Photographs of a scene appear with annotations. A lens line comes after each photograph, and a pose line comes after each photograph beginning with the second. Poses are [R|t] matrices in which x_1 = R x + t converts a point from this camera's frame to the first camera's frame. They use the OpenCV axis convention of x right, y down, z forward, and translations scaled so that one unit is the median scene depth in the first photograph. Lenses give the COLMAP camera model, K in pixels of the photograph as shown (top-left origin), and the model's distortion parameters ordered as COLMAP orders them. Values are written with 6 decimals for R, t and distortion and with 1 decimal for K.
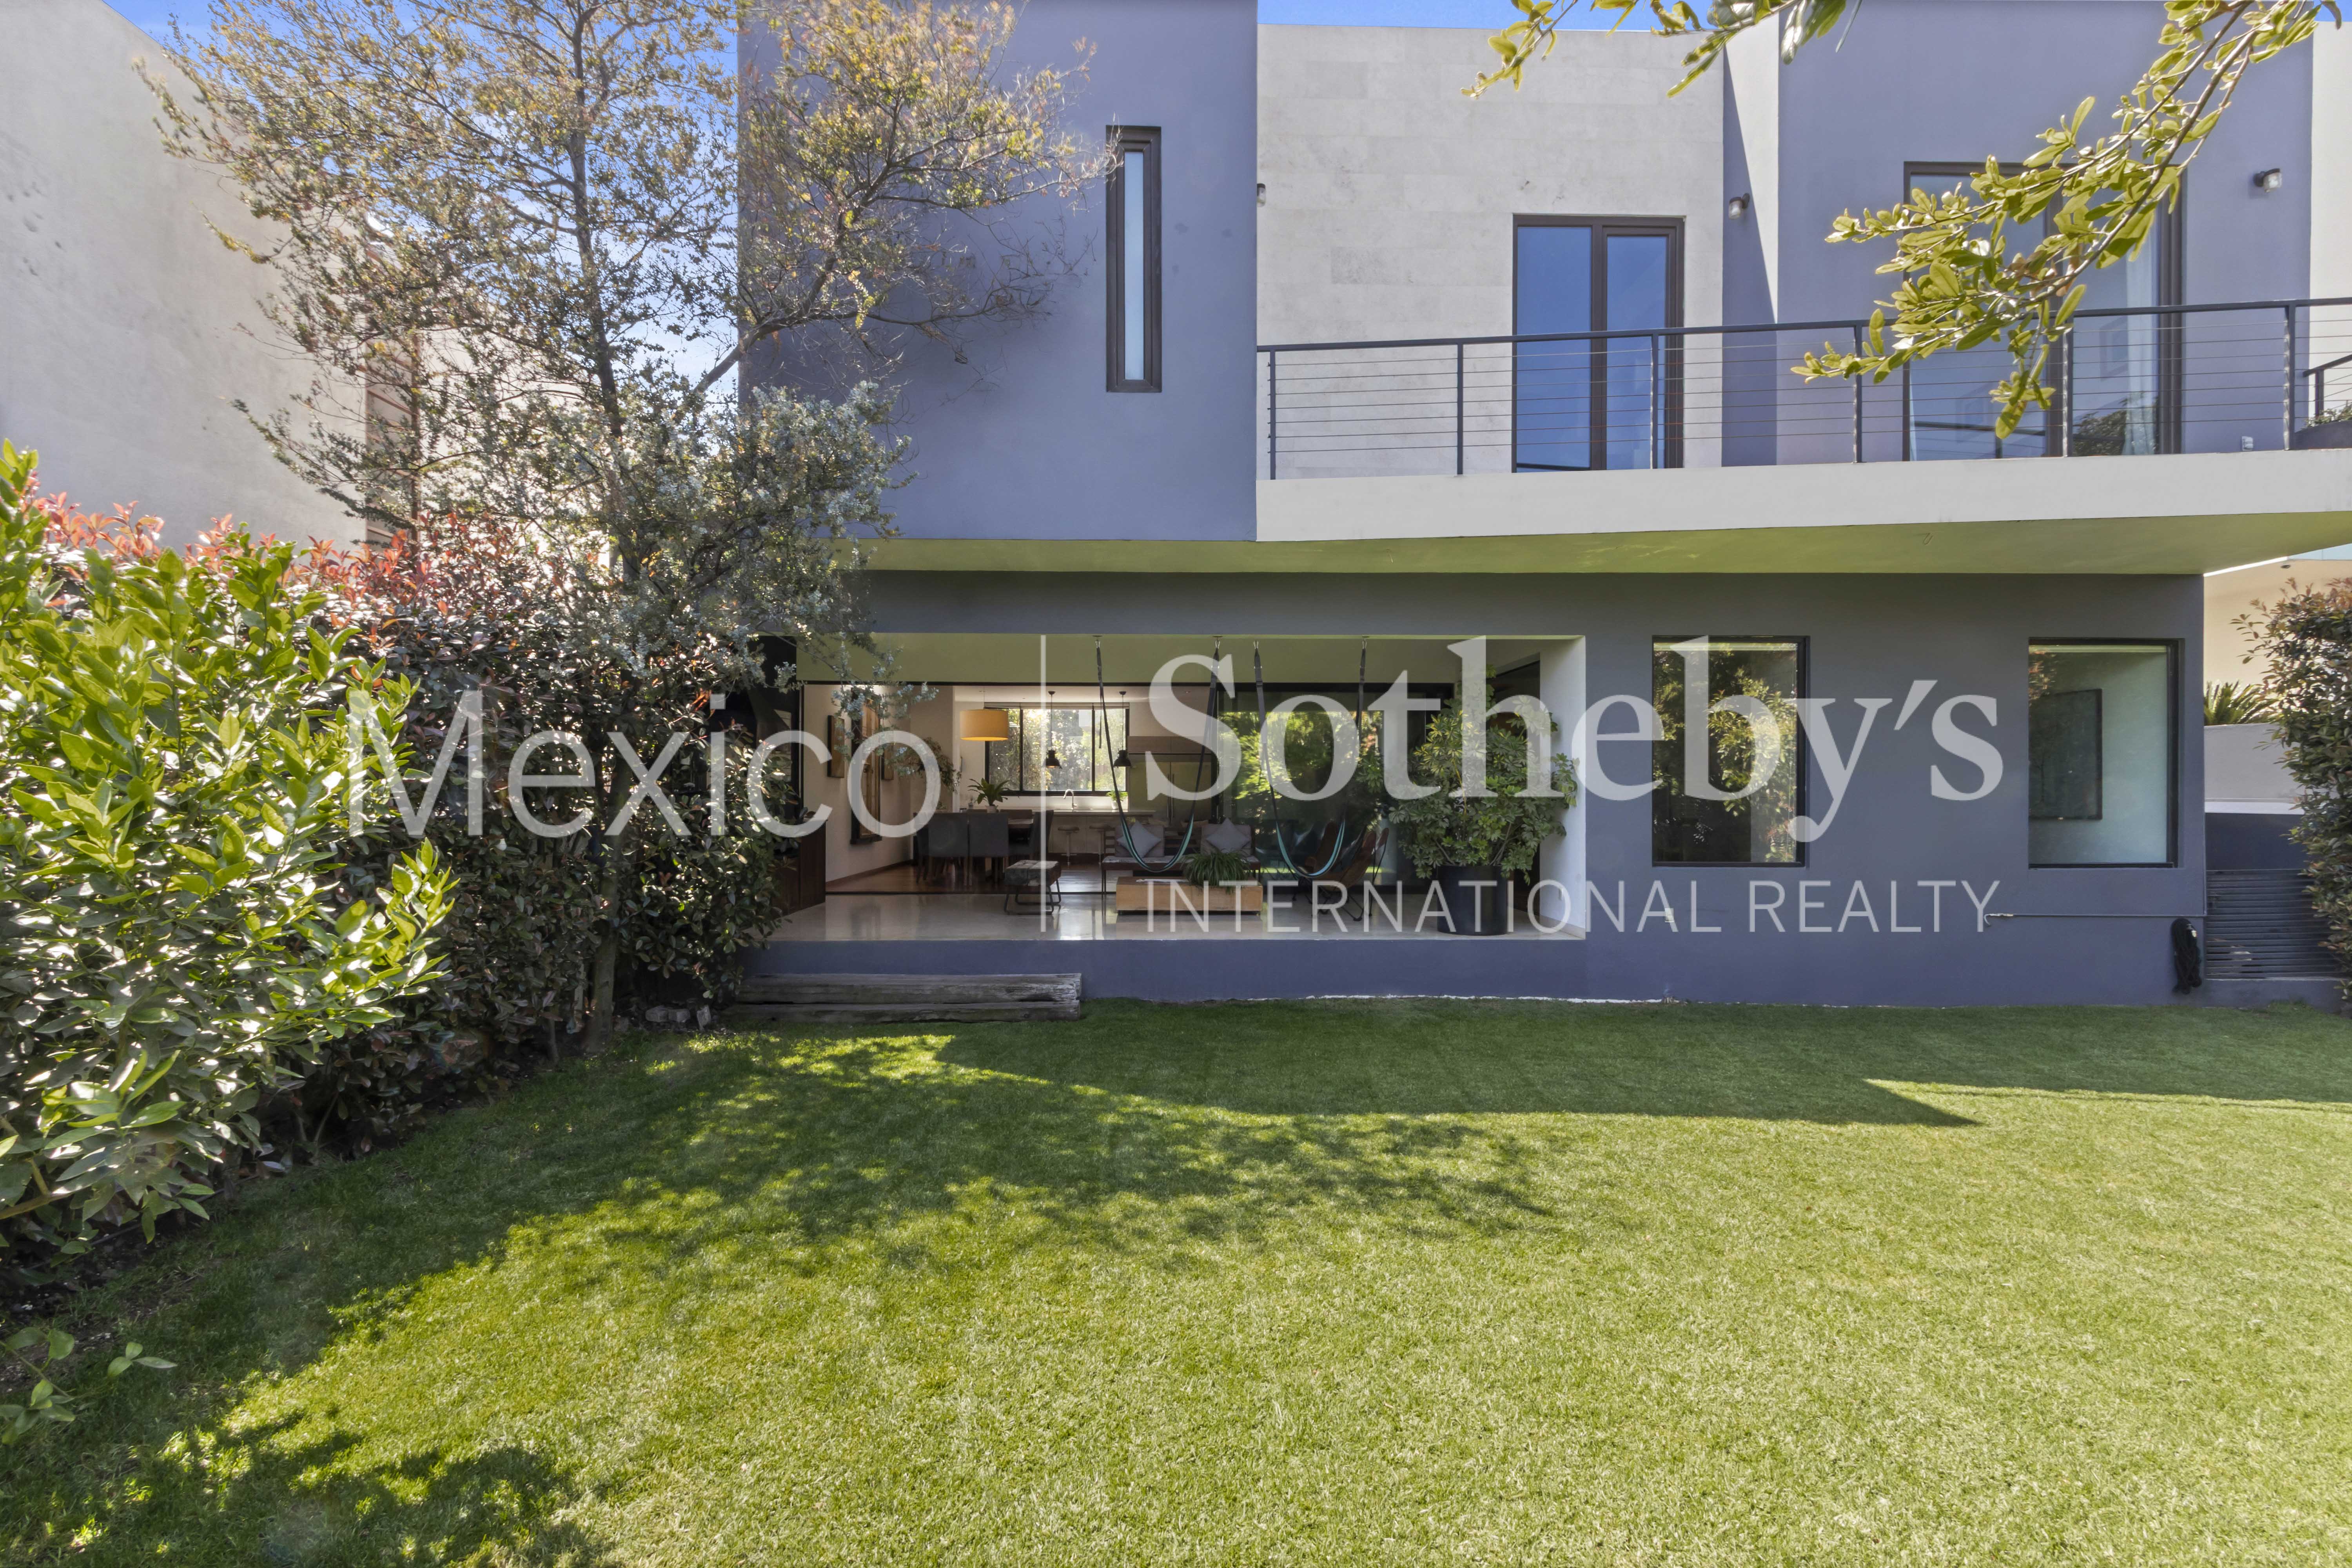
lens RADIAL K [[1078.8, 0, 1175.4], [0, 1078.8, 780.6], [0, 0, 1]] dist [-0.008383, -0.000030]
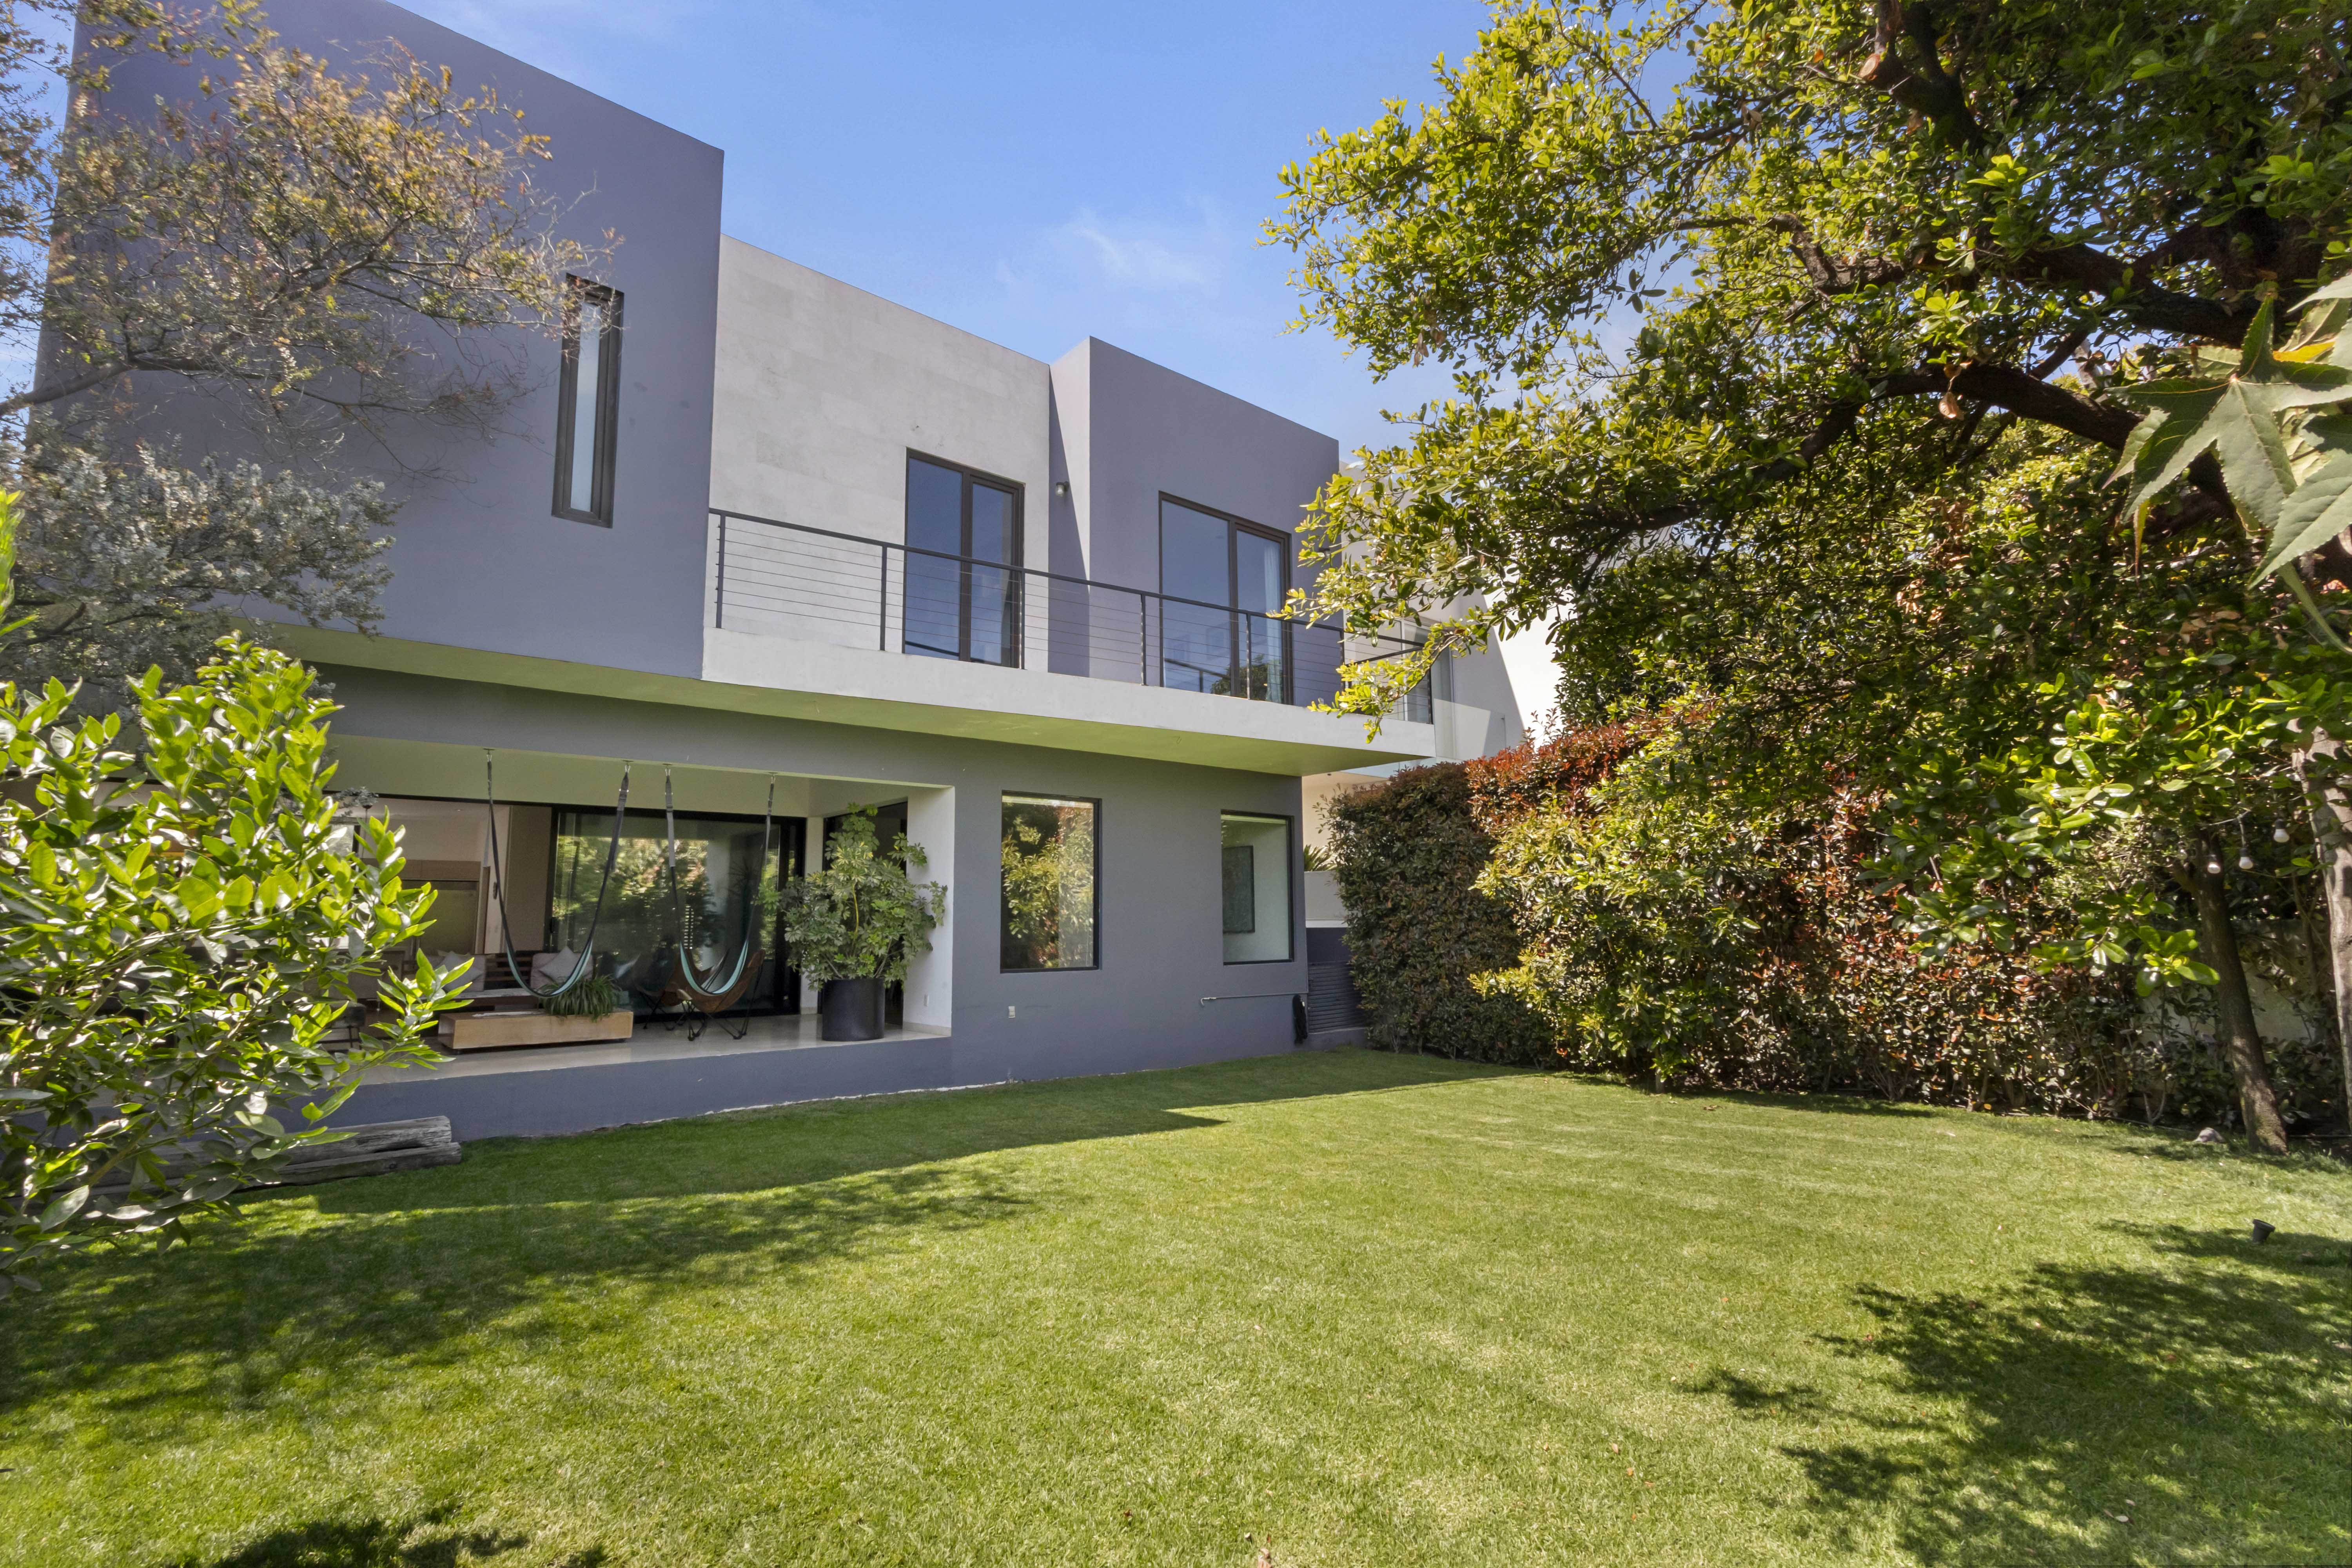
lens RADIAL K [[1078.8, 0, 1171.7], [0, 1078.8, 786.6], [0, 0, 1]] dist [-0.008383, -0.000030]
pose [[0.769097, 0.073865, 0.634850, -0.228290], [0.008175, 0.992081, -0.125332, 0.023831], [-0.639080, 0.101583, 0.762403, -0.117396]]
